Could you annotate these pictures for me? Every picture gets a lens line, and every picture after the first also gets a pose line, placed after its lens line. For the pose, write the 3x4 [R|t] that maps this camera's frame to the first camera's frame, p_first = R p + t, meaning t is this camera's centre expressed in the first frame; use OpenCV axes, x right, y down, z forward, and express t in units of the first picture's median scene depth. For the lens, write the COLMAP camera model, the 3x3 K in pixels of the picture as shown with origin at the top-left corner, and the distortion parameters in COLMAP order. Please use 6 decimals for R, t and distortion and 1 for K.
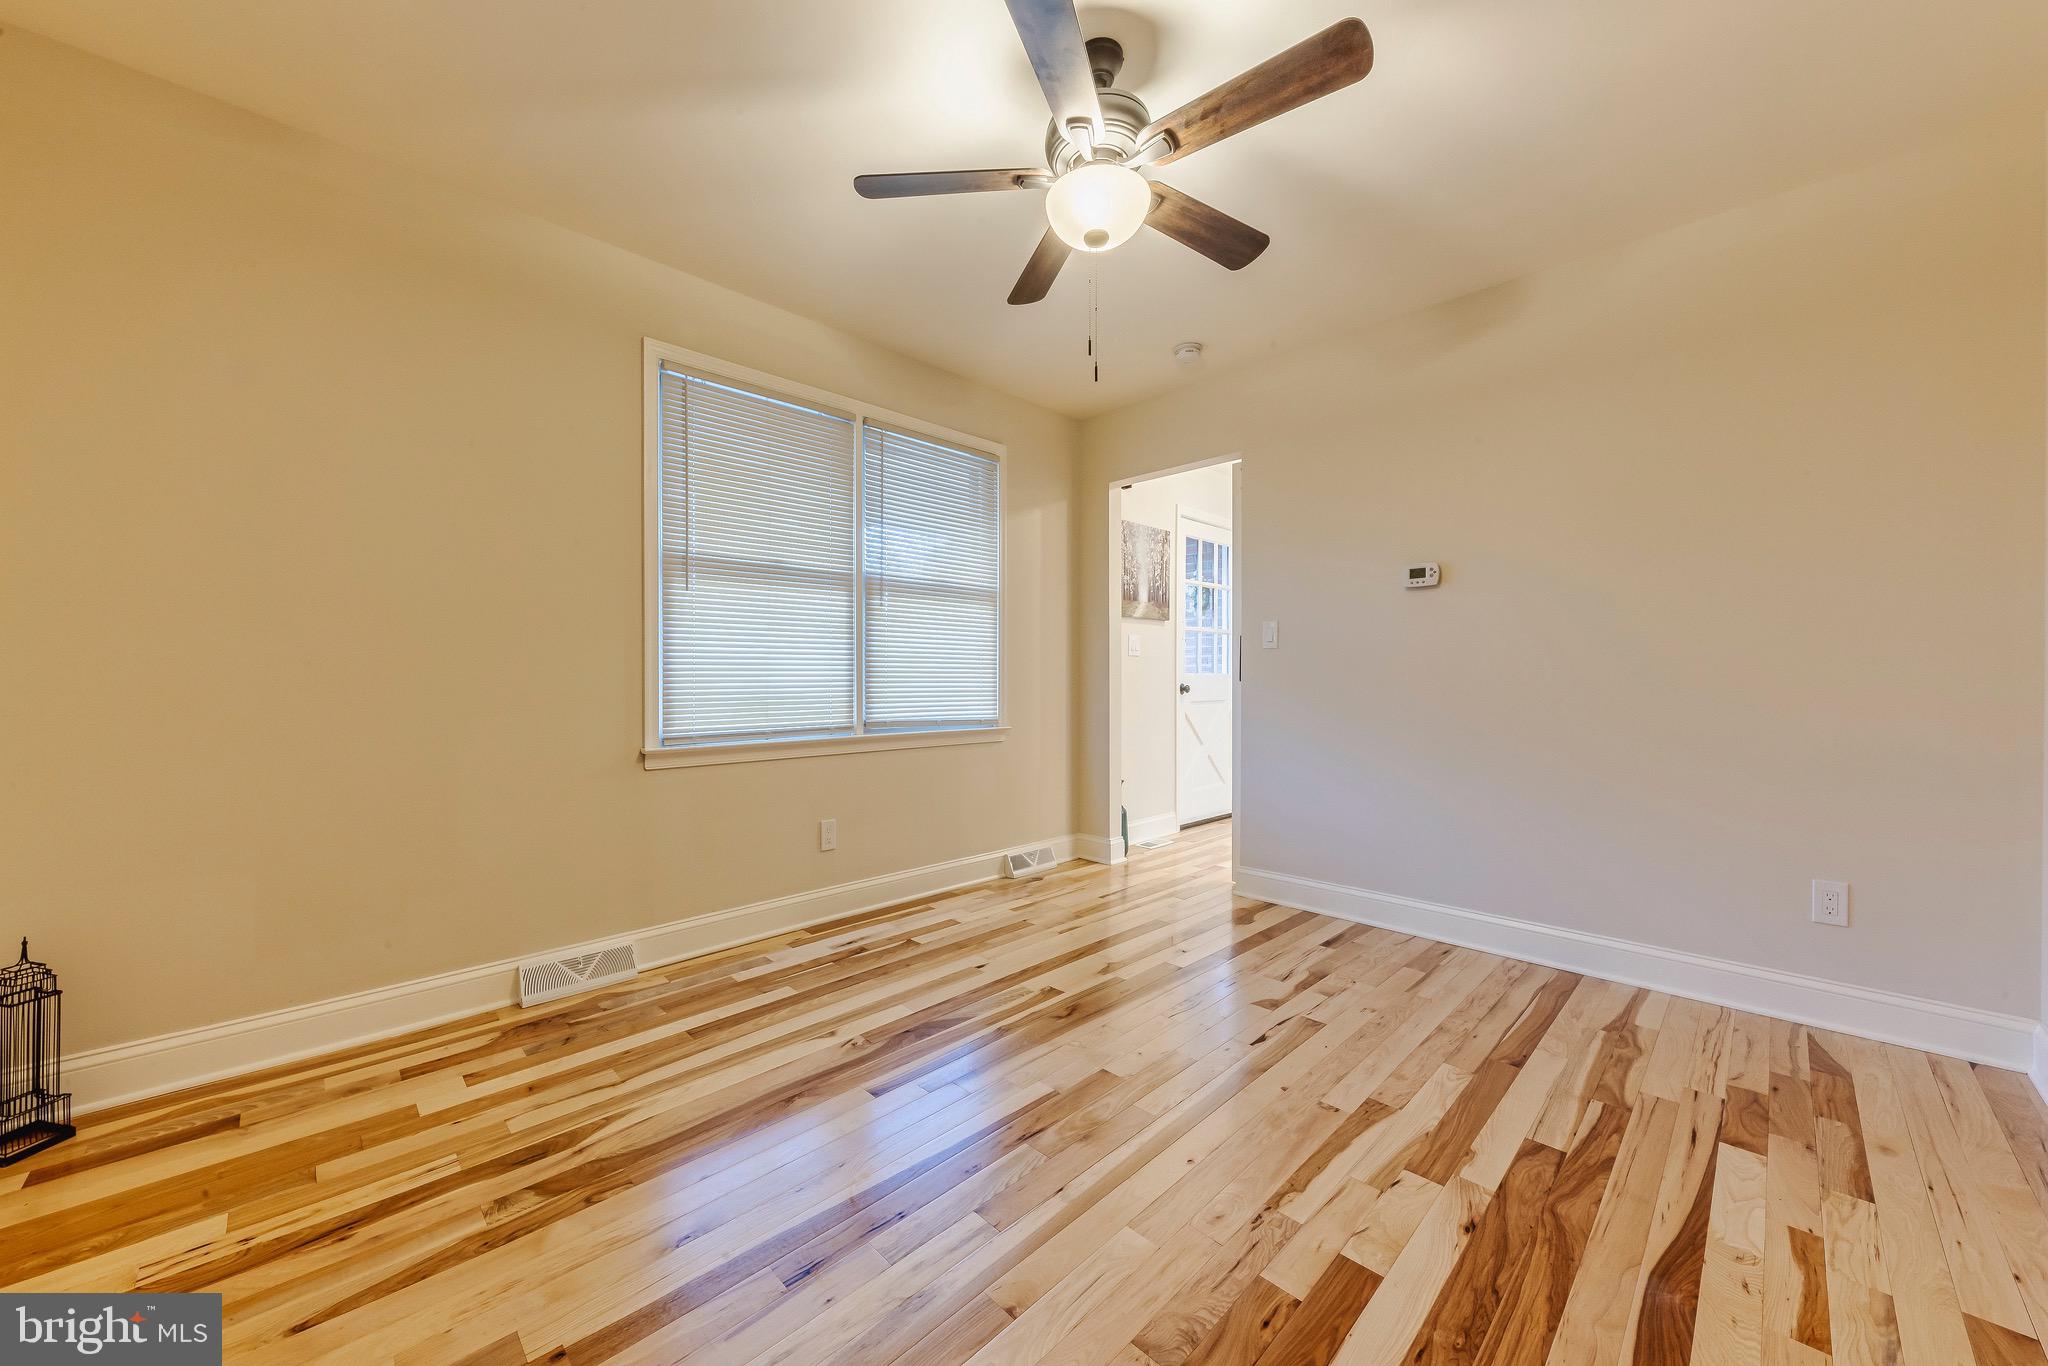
lens RADIAL K [[733.5, 0, 1034.4], [0, 733.5, 686.6], [0, 0, 1]] dist [-0.000808, -0.000301]
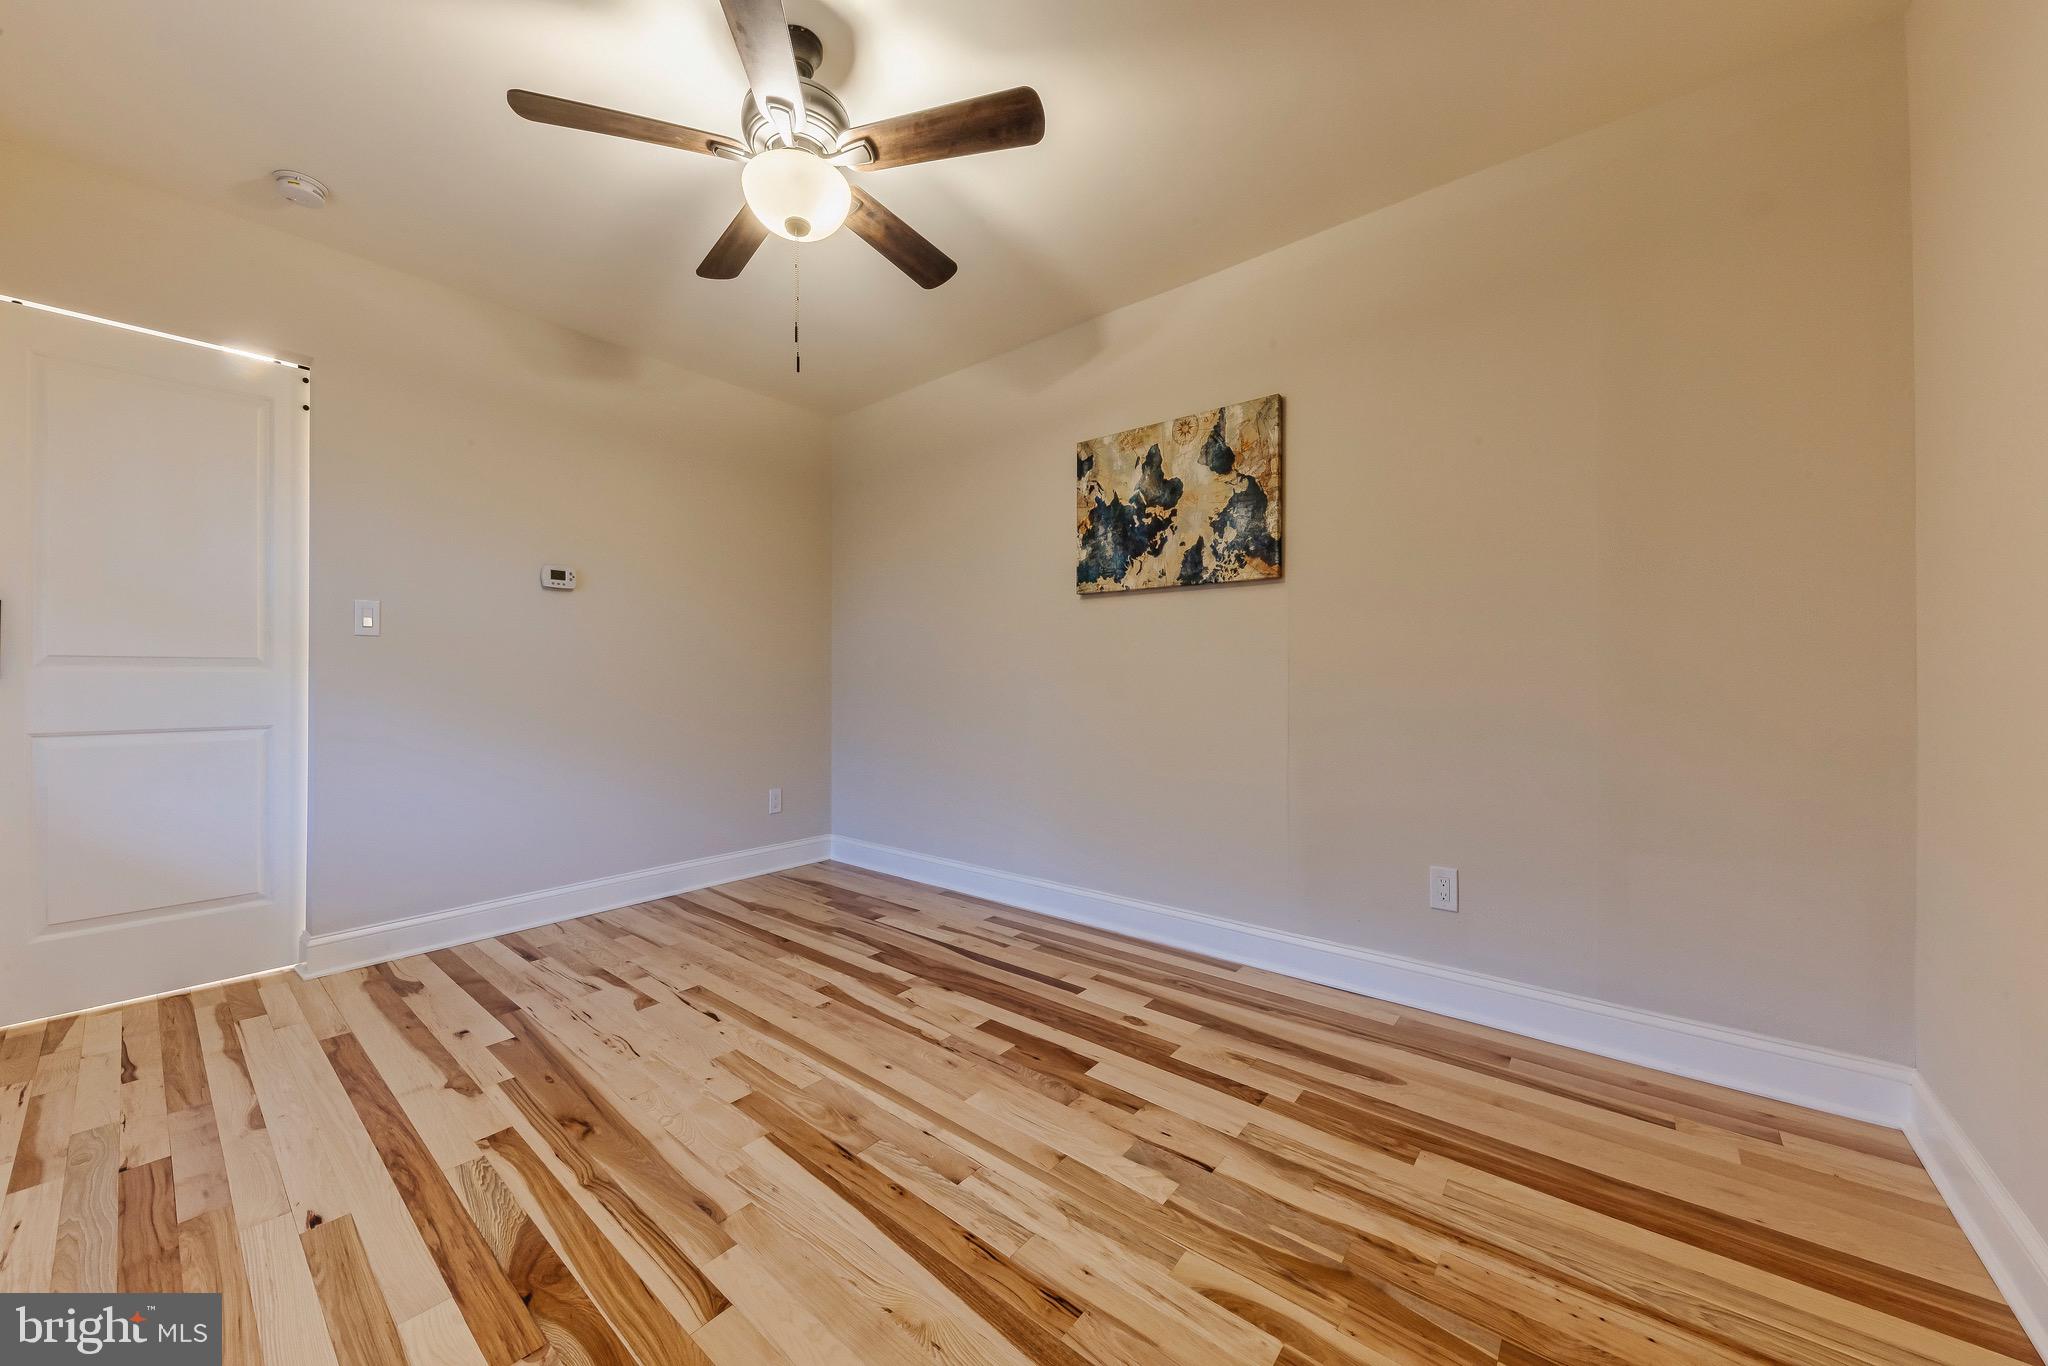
lens RADIAL K [[733.5, 0, 1034.4], [0, 733.5, 686.6], [0, 0, 1]] dist [-0.000808, -0.000301]
pose [[-0.107967, -0.019105, 0.993971, -0.730507], [0.015473, 0.999662, 0.020895, 0.030456], [-0.994034, 0.017635, -0.107635, 0.697975]]
